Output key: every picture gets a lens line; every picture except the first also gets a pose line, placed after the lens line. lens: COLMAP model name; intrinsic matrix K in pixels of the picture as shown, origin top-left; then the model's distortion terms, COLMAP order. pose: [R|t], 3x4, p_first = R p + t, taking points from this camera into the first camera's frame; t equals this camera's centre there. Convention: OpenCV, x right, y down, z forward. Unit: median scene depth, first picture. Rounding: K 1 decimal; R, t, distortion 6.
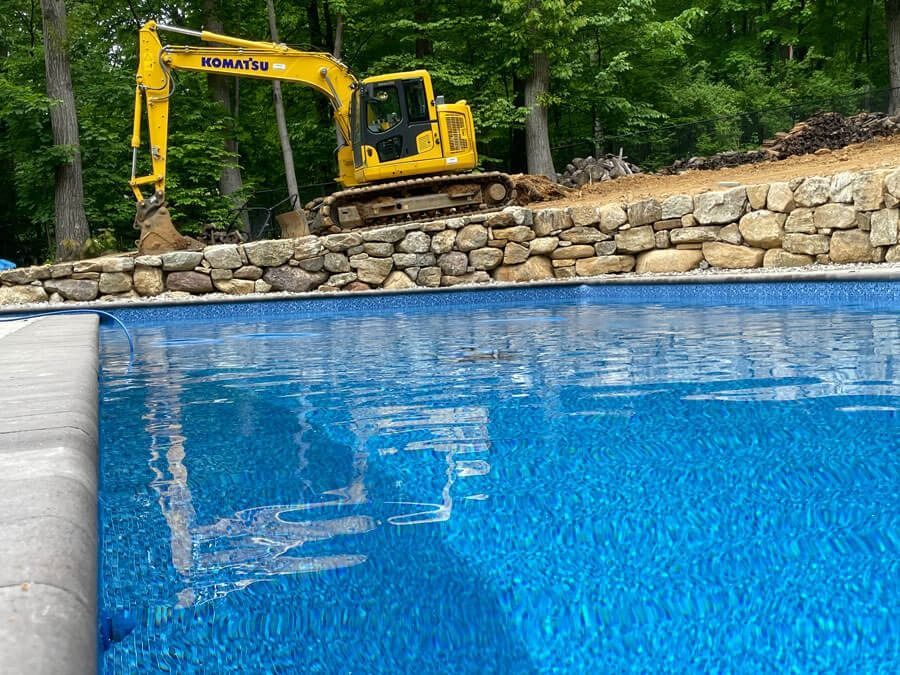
lens RADIAL K [[1036.3, 0, 450.0], [0, 1036.3, 337.5], [0, 0, 1]] dist [0.104156, -0.183401]
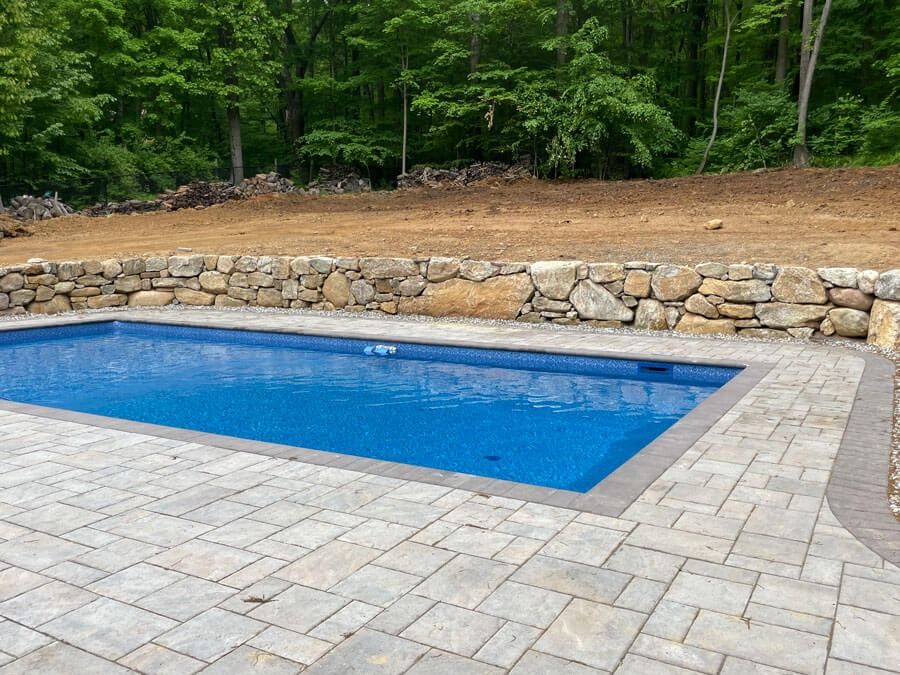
lens RADIAL K [[775.3, 0, 461.7], [0, 775.3, 336.6], [0, 0, 1]] dist [0.097289, -0.134522]
pose [[0.739865, -0.030050, 0.672084, -0.237945], [0.002376, 0.999112, 0.042056, -0.064542], [-0.672751, -0.029519, 0.739280, -0.184513]]
